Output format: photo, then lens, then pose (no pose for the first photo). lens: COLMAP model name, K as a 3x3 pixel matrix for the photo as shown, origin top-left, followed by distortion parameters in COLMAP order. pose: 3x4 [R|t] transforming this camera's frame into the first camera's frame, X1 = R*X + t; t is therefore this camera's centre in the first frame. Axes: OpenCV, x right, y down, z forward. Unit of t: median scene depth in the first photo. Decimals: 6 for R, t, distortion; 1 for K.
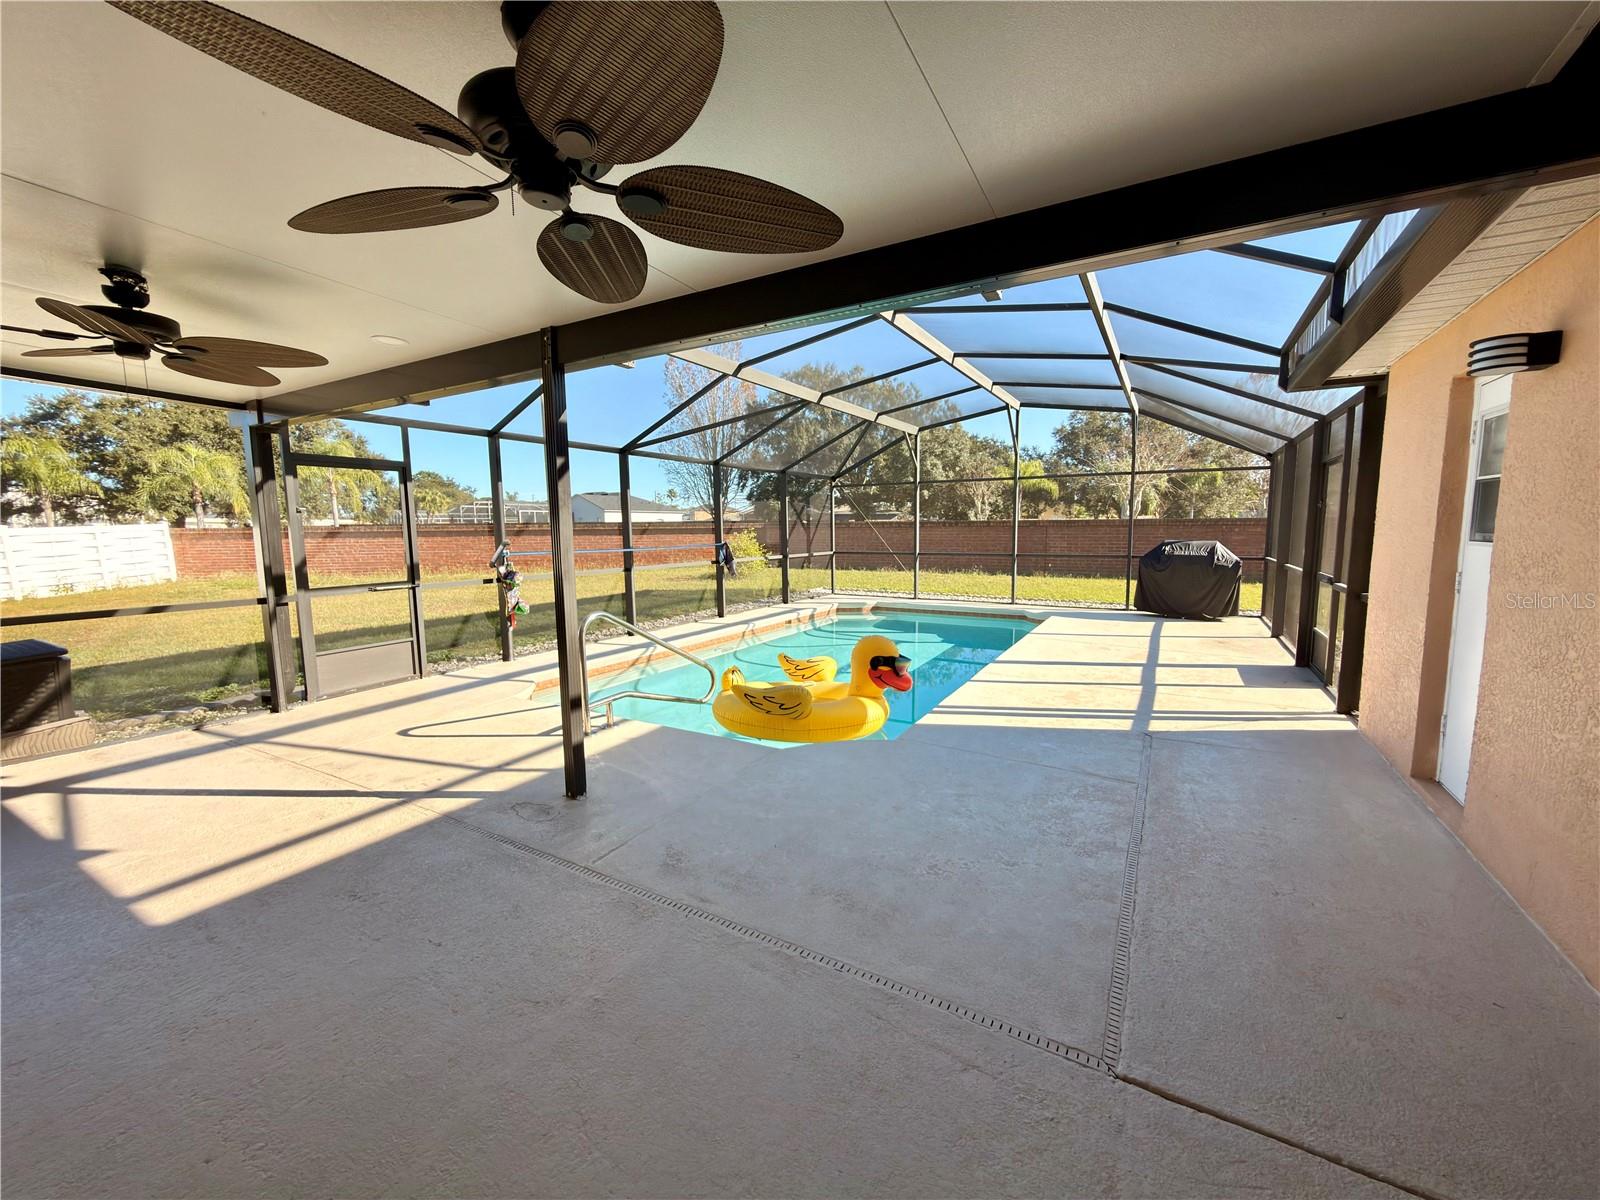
lens RADIAL K [[637.1, 0, 800.3], [0, 637.1, 595.0], [0, 0, 1]] dist [-0.000269, 0.000528]
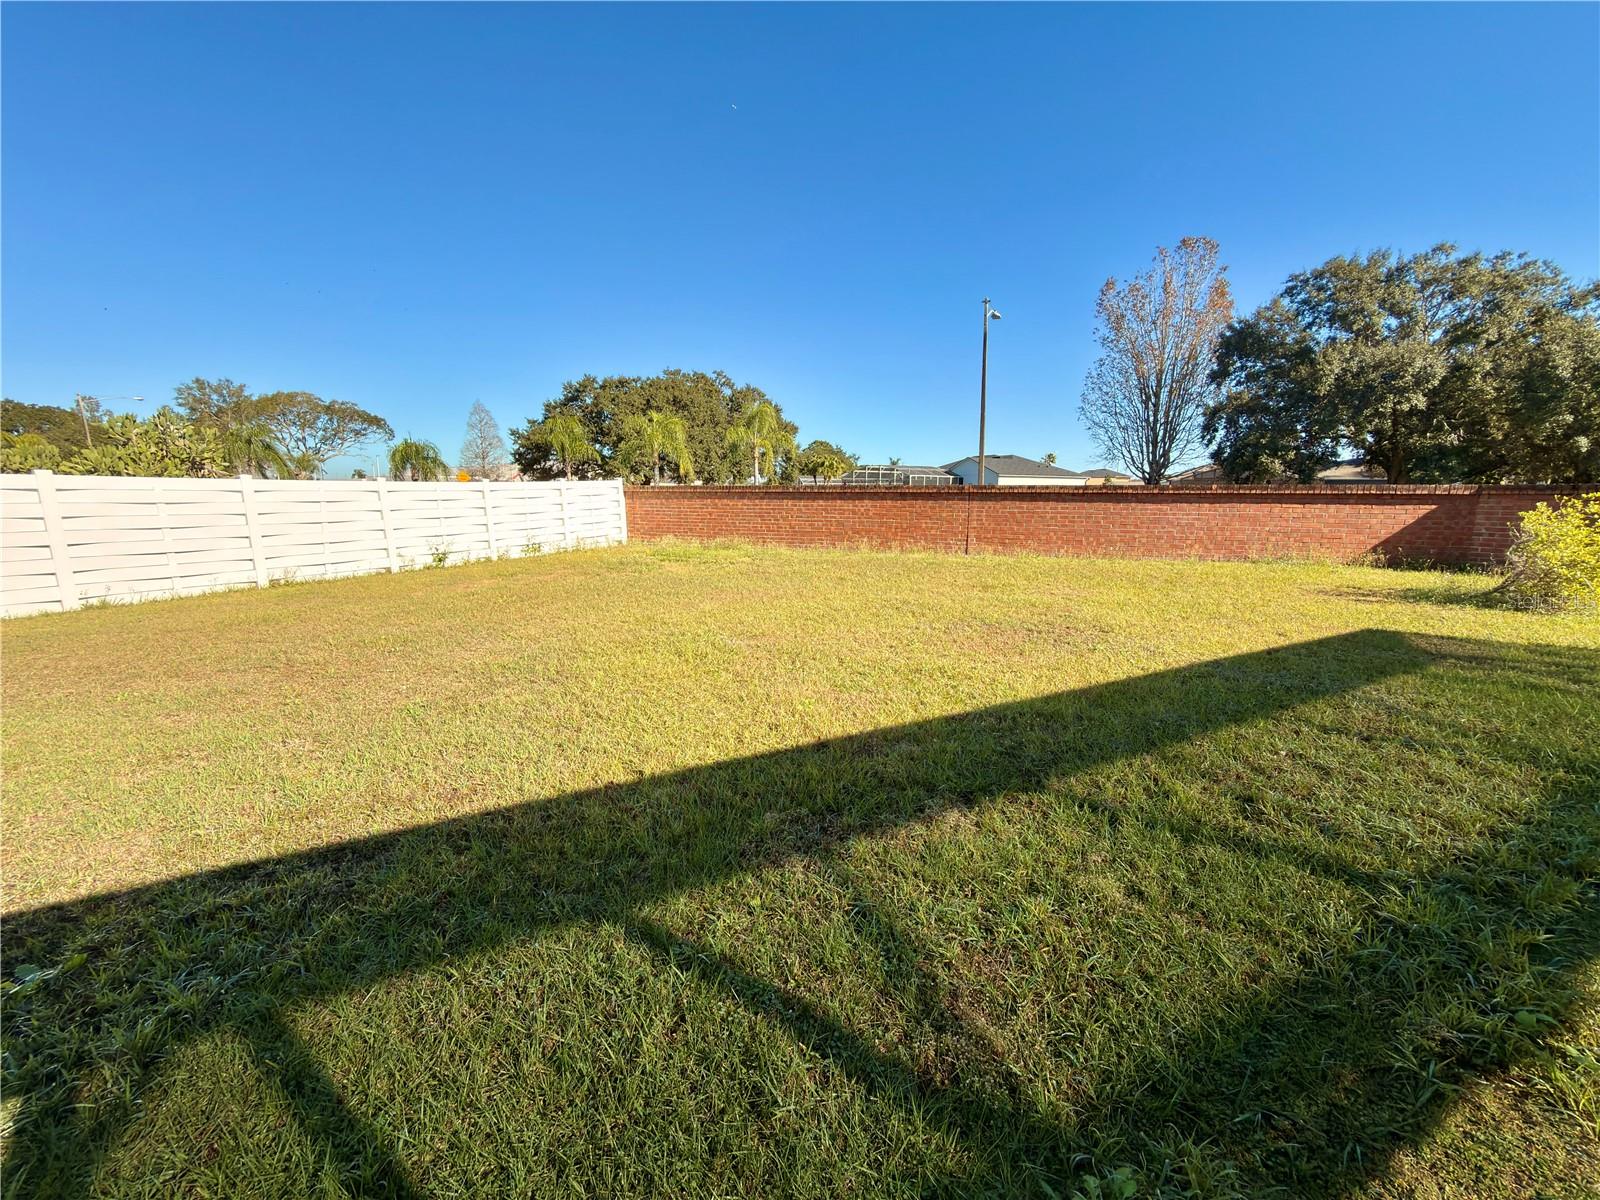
lens RADIAL K [[637.1, 0, 800.3], [0, 637.1, 595.0], [0, 0, 1]] dist [-0.000269, 0.000528]
pose [[0.855427, 0.093604, -0.509395, -0.483622], [-0.068331, 0.995332, 0.068151, -0.045682], [0.513397, -0.023491, 0.857830, 0.564373]]
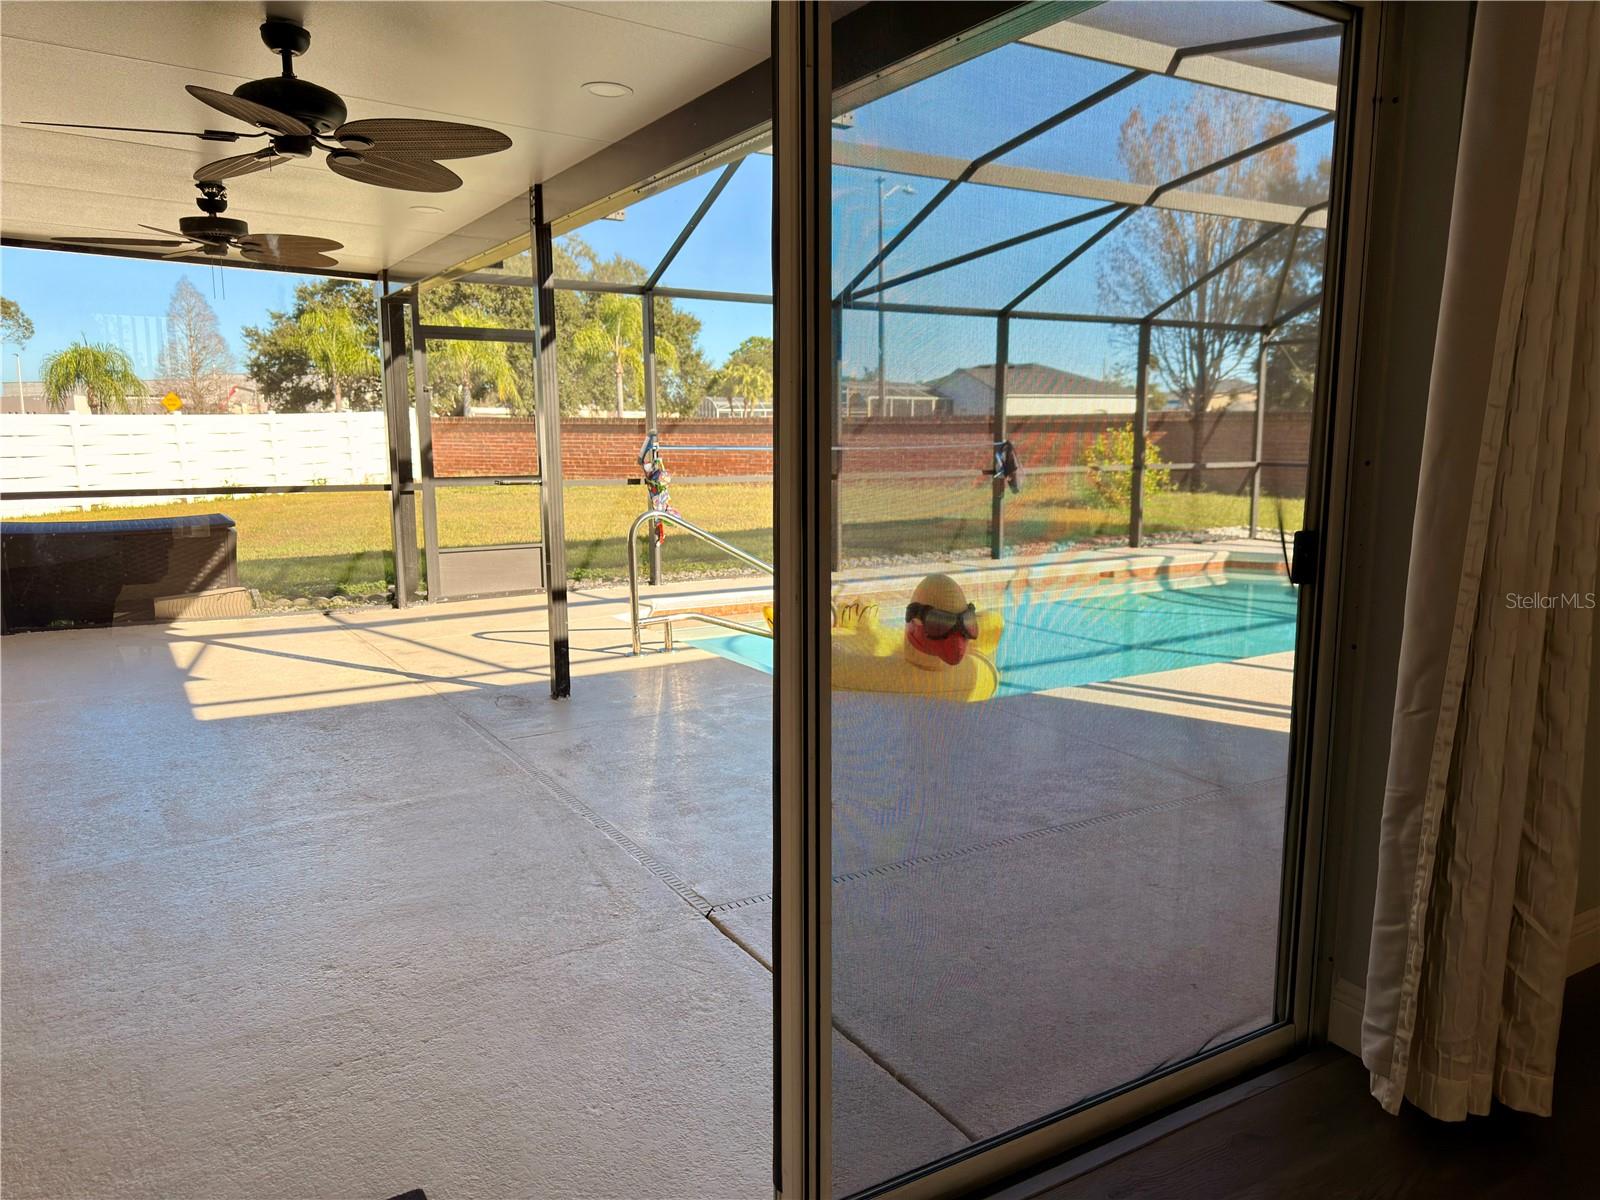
lens RADIAL K [[1120.9, 0, 800.0], [0, 1120.9, 600.0], [0, 0, 1]] dist [0.135762, -0.263087]
pose [[0.878591, 0.080888, -0.470674, 0.239245], [-0.058998, 0.996386, 0.061104, 0.018282], [0.473916, -0.025917, 0.880189, -0.090702]]
